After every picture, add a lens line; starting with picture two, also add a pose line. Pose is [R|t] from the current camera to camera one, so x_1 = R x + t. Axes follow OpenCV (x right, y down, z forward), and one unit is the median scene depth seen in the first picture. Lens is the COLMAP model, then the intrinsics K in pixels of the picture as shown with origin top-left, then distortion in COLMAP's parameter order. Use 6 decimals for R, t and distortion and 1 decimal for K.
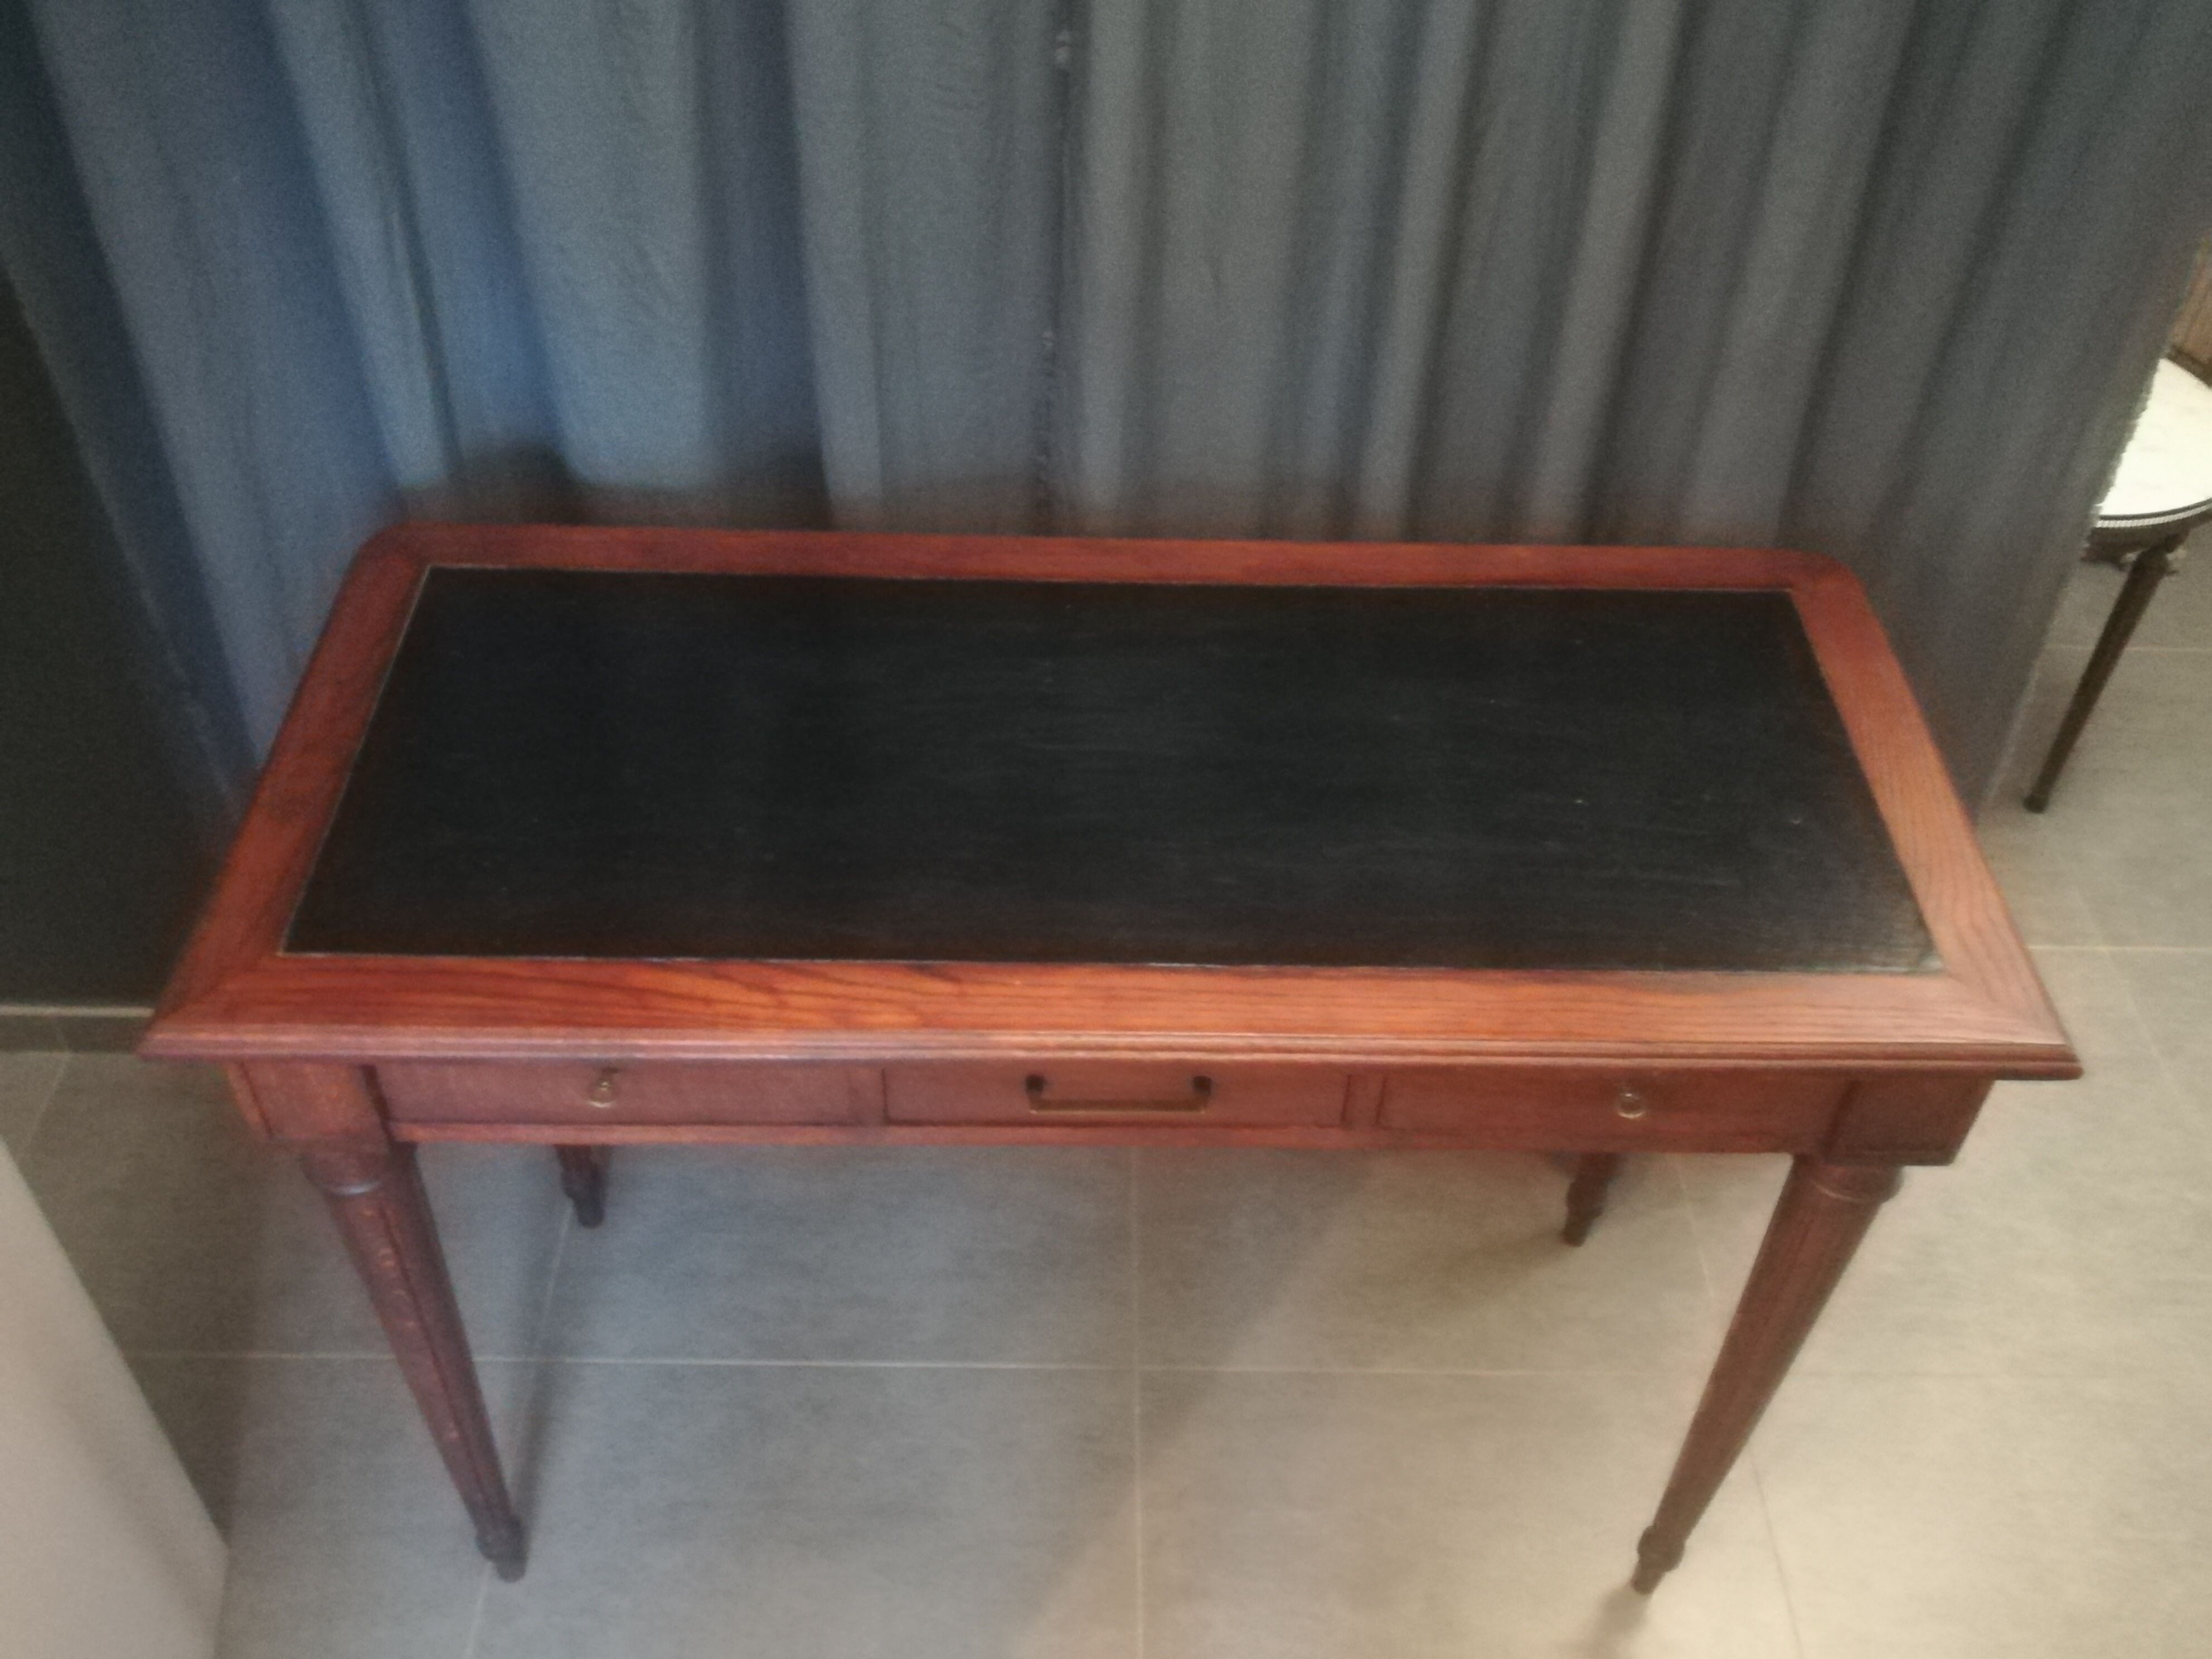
lens RADIAL K [[2077.4, 0, 1152.3], [0, 2077.4, 807.4], [0, 0, 1]] dist [-0.018129, 0.000000]
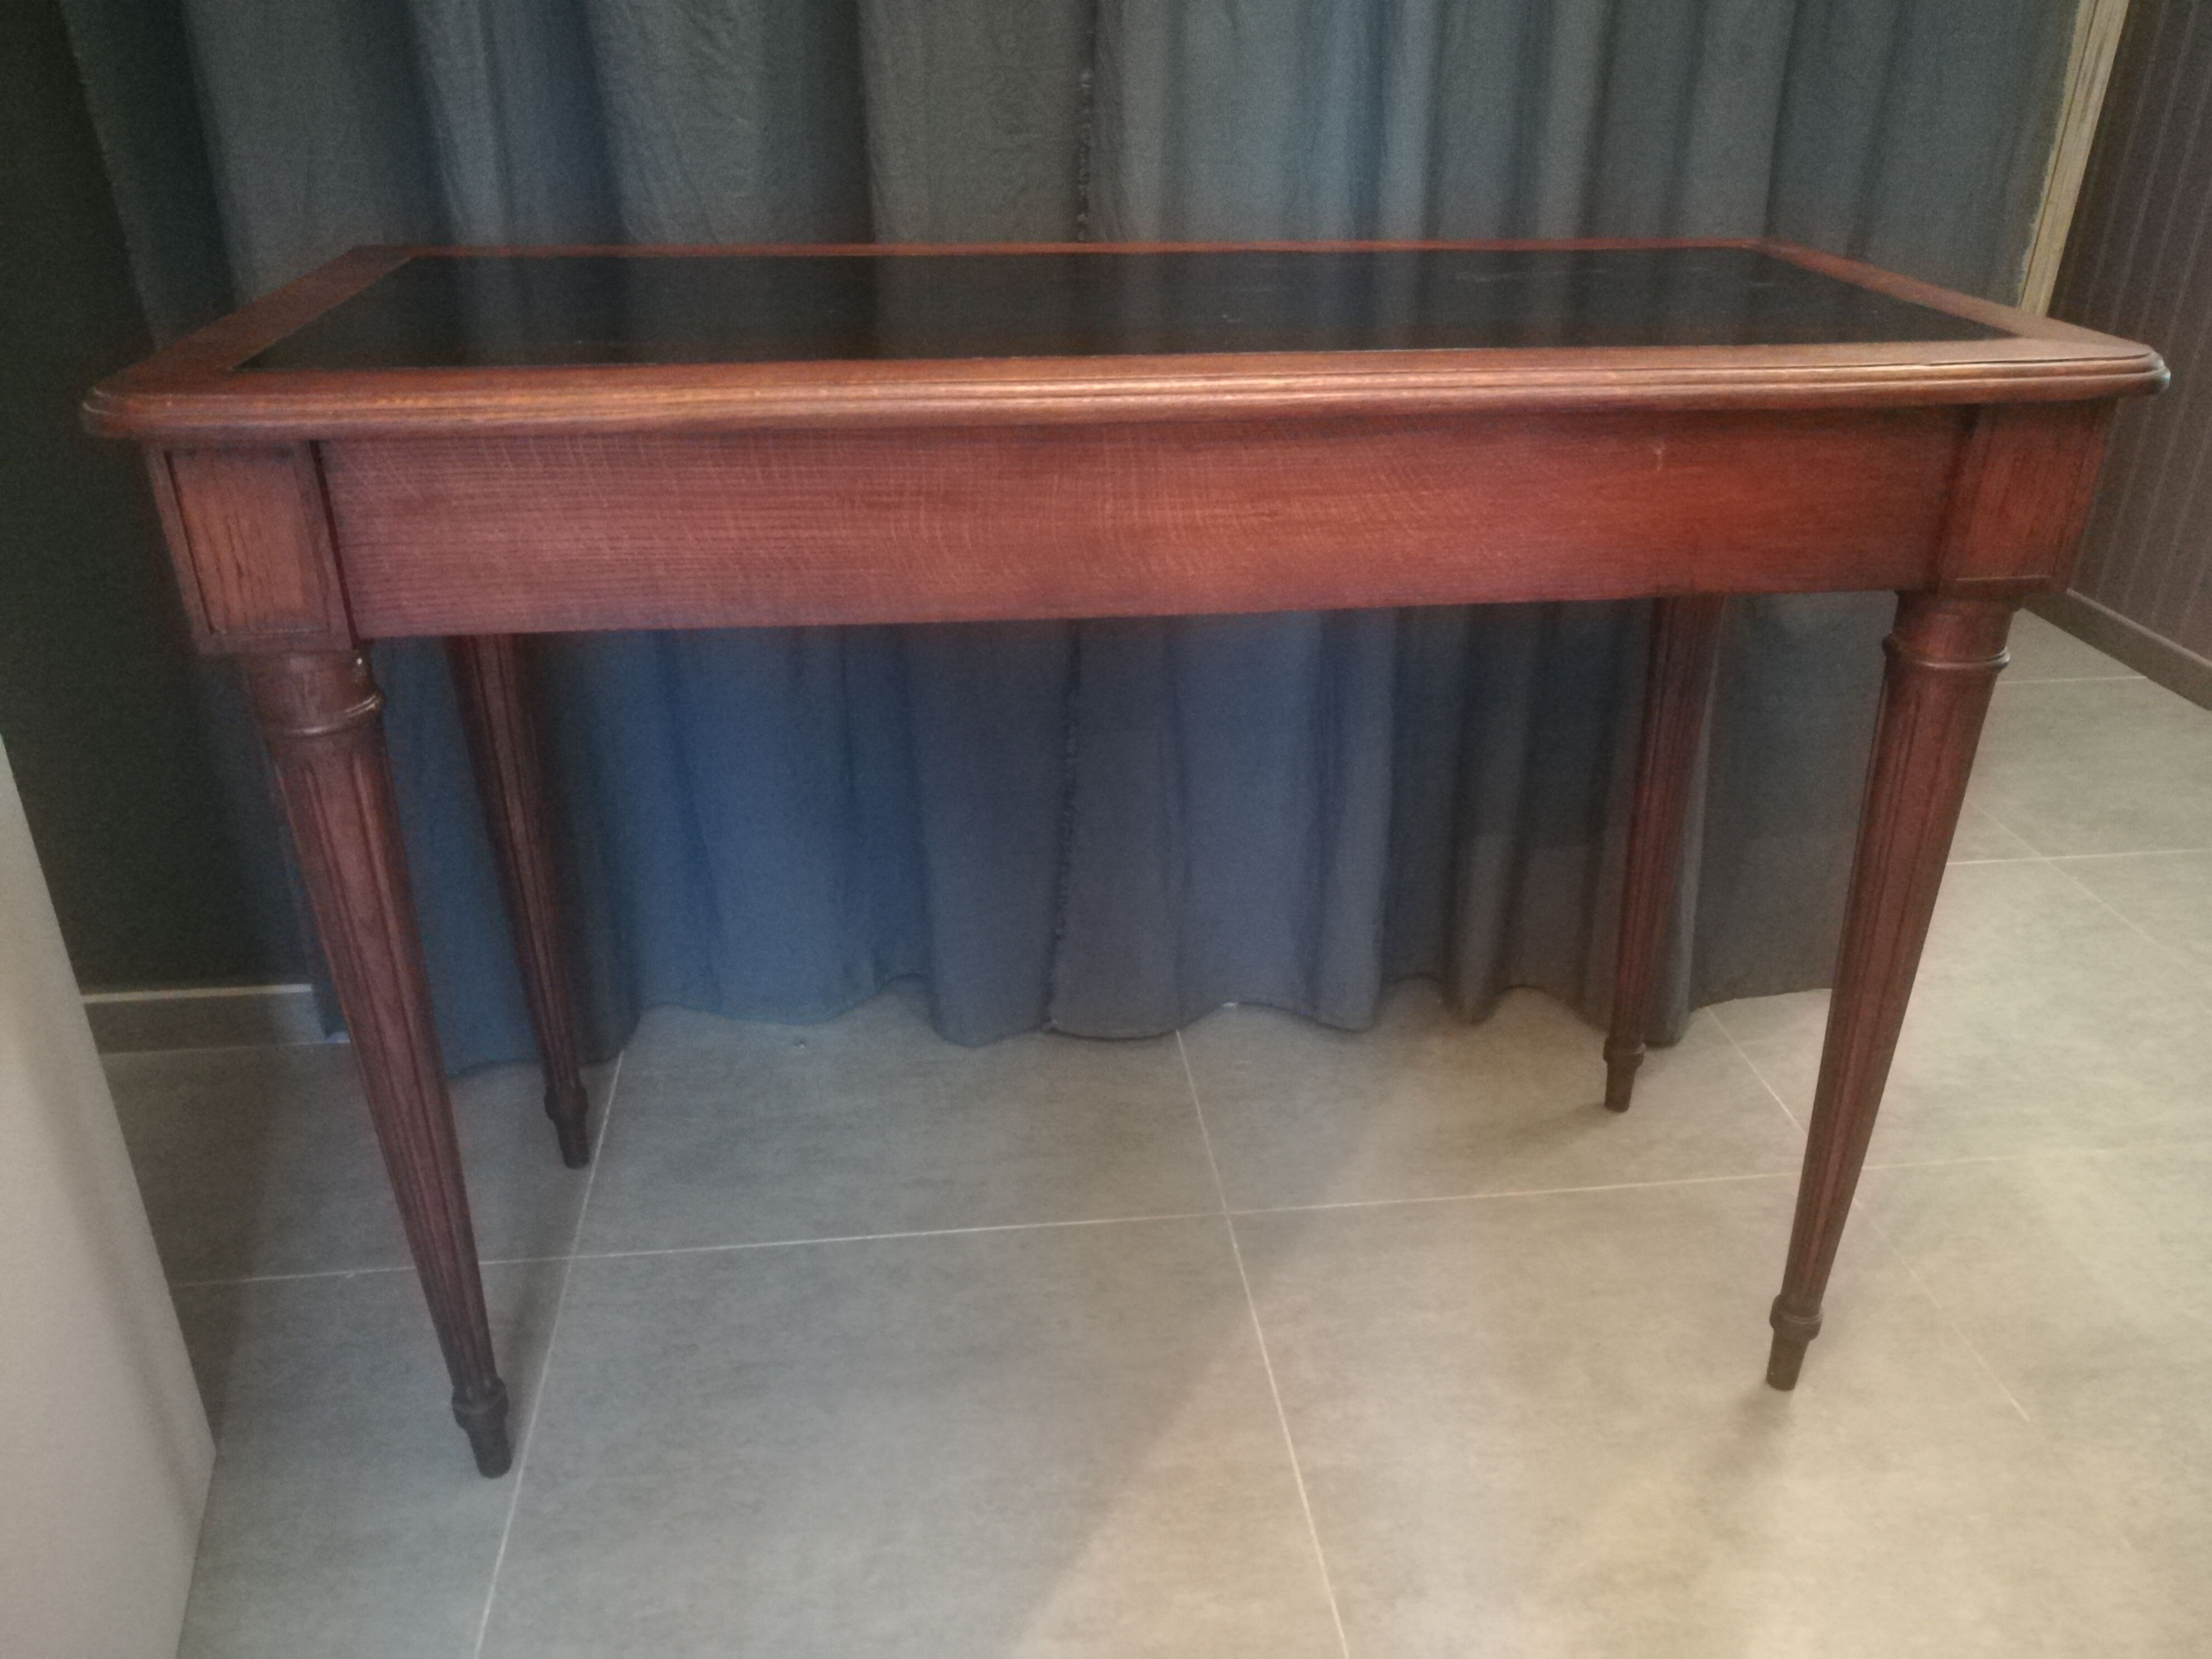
lens RADIAL K [[1738.9, 0, 1123.5], [0, 1738.9, 843.9], [0, 0, 1]] dist [-0.025382, 0.045955]
pose [[0.993535, -0.072672, 0.087217, -0.134798], [0.094466, 0.955309, -0.280109, 0.399343], [-0.062963, 0.286537, 0.955998, 0.246320]]
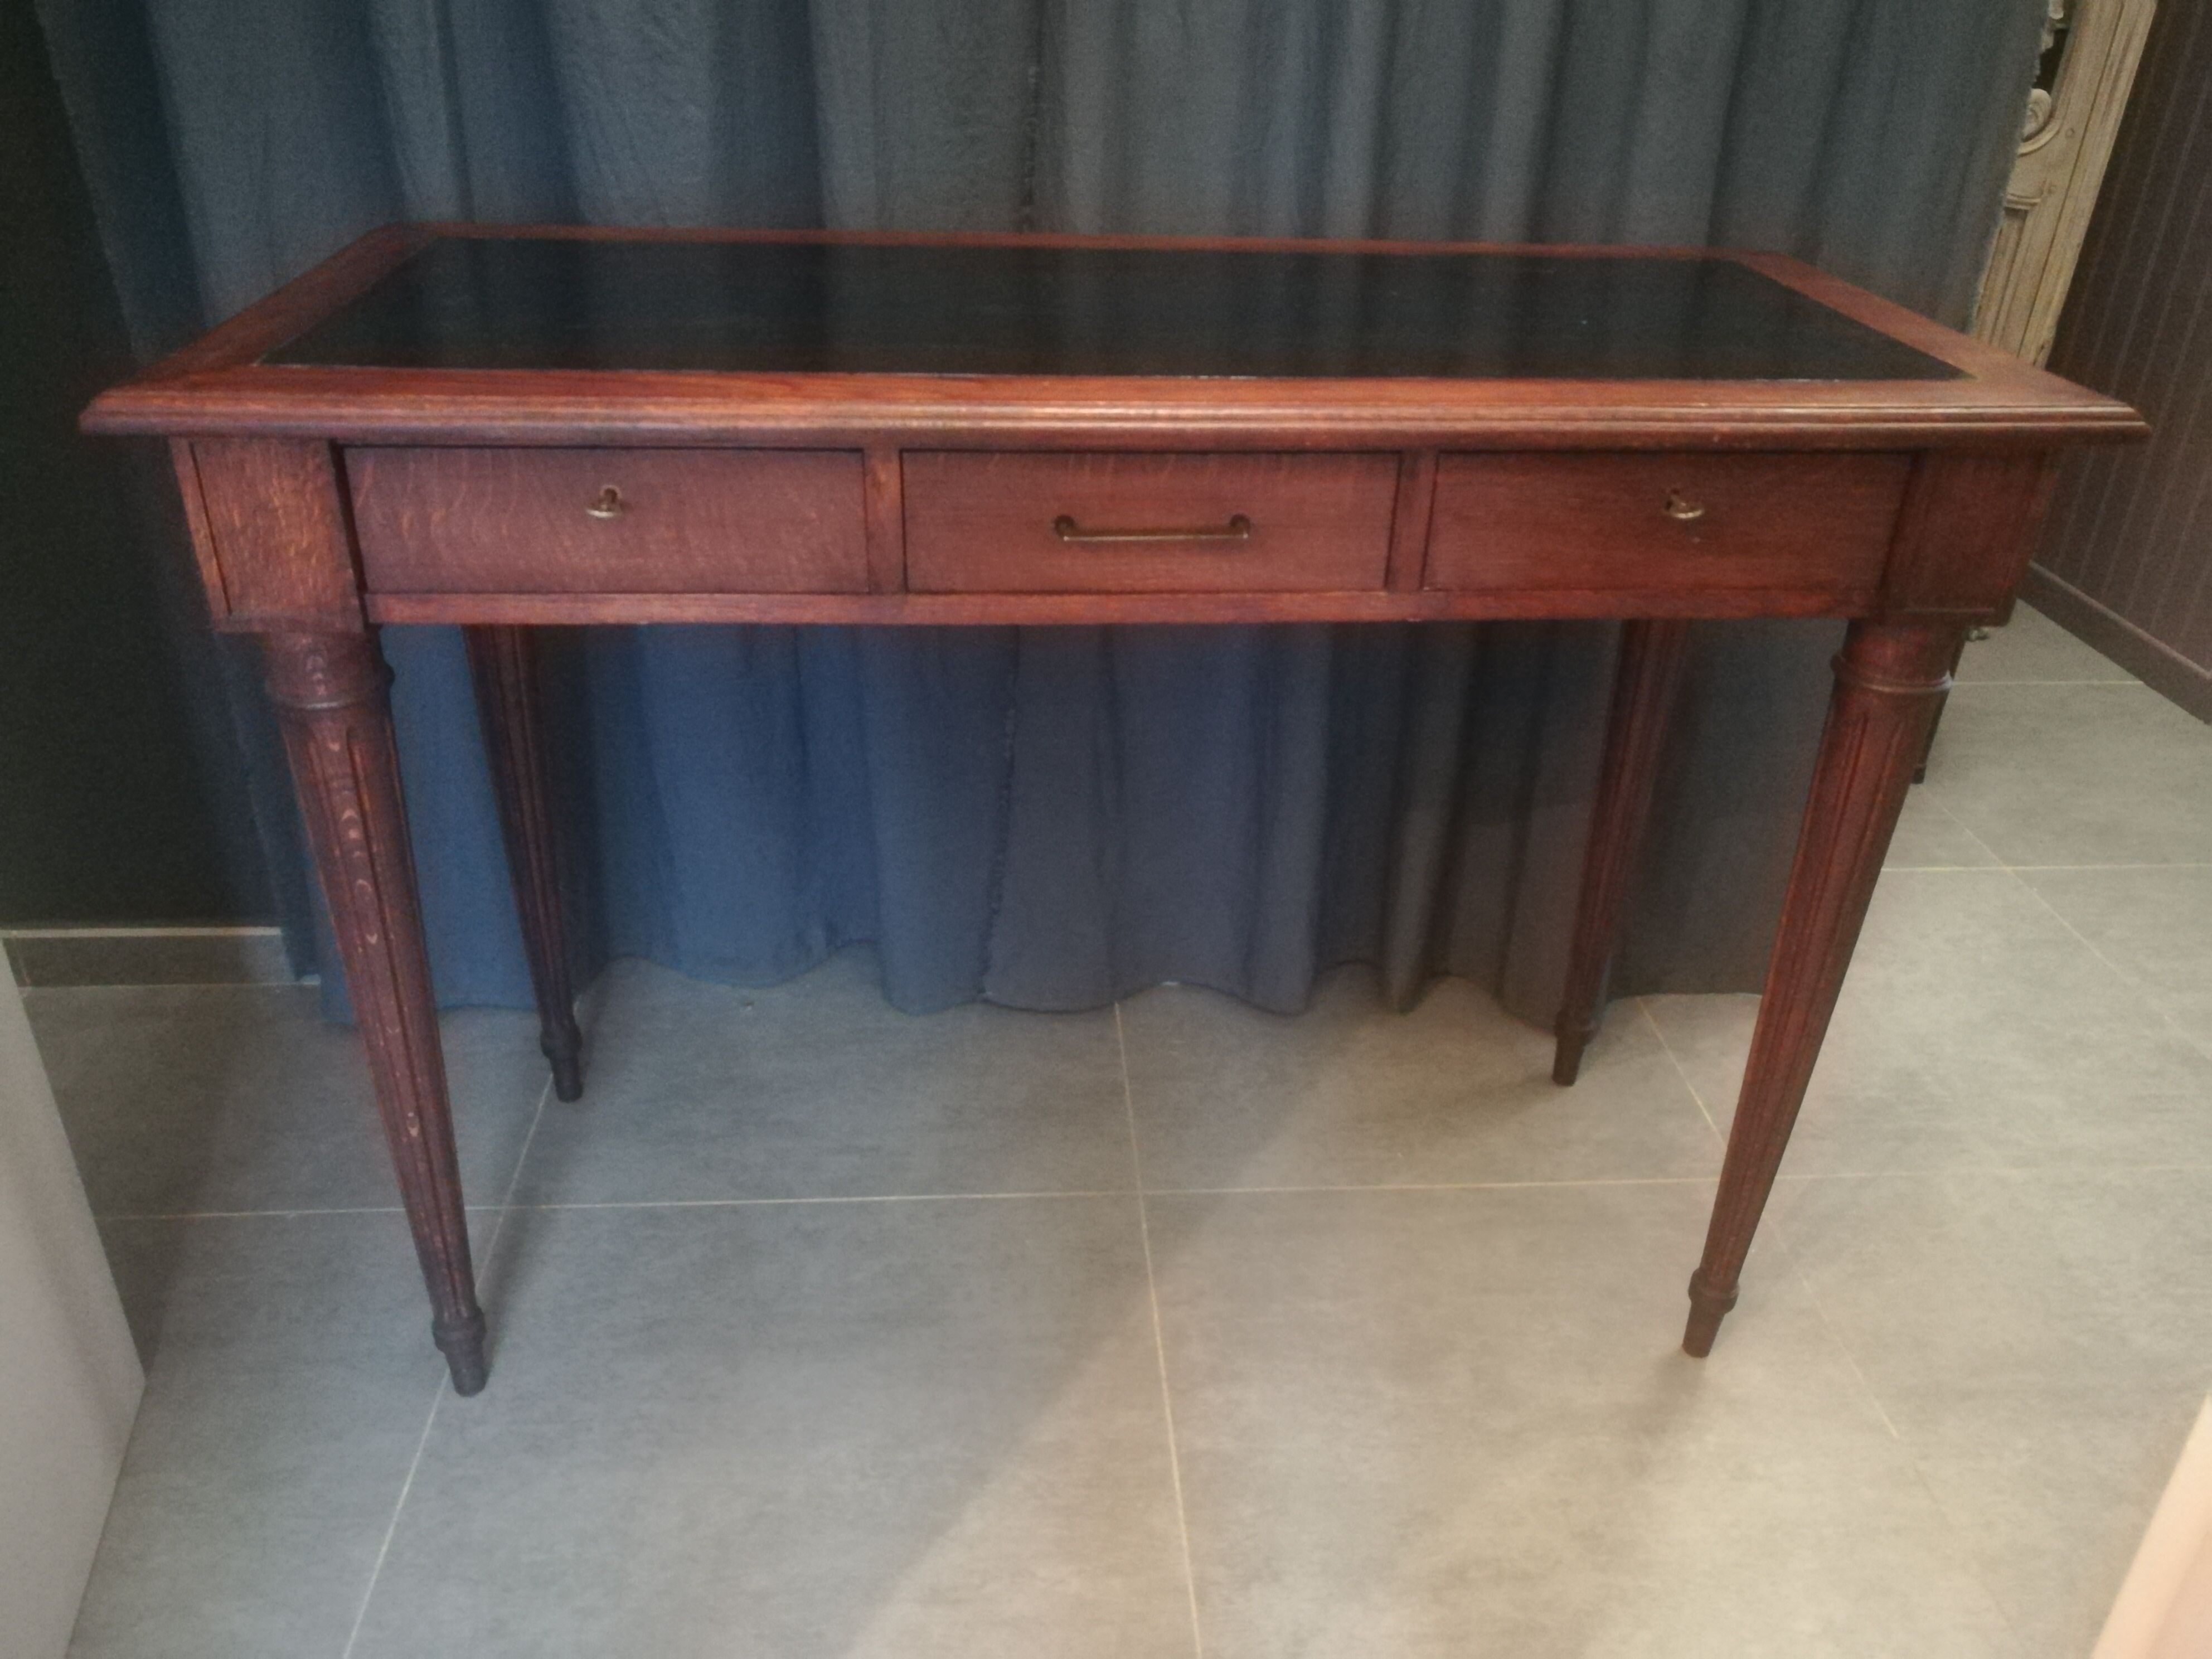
lens RADIAL K [[1738.9, 0, 1134.5], [0, 1738.9, 829.3], [0, 0, 1]] dist [-0.025382, 0.045955]
pose [[0.997853, -0.035606, 0.054967, -0.059279], [0.048519, 0.965652, -0.255268, 0.382677], [-0.043990, 0.257387, 0.965307, 0.217758]]
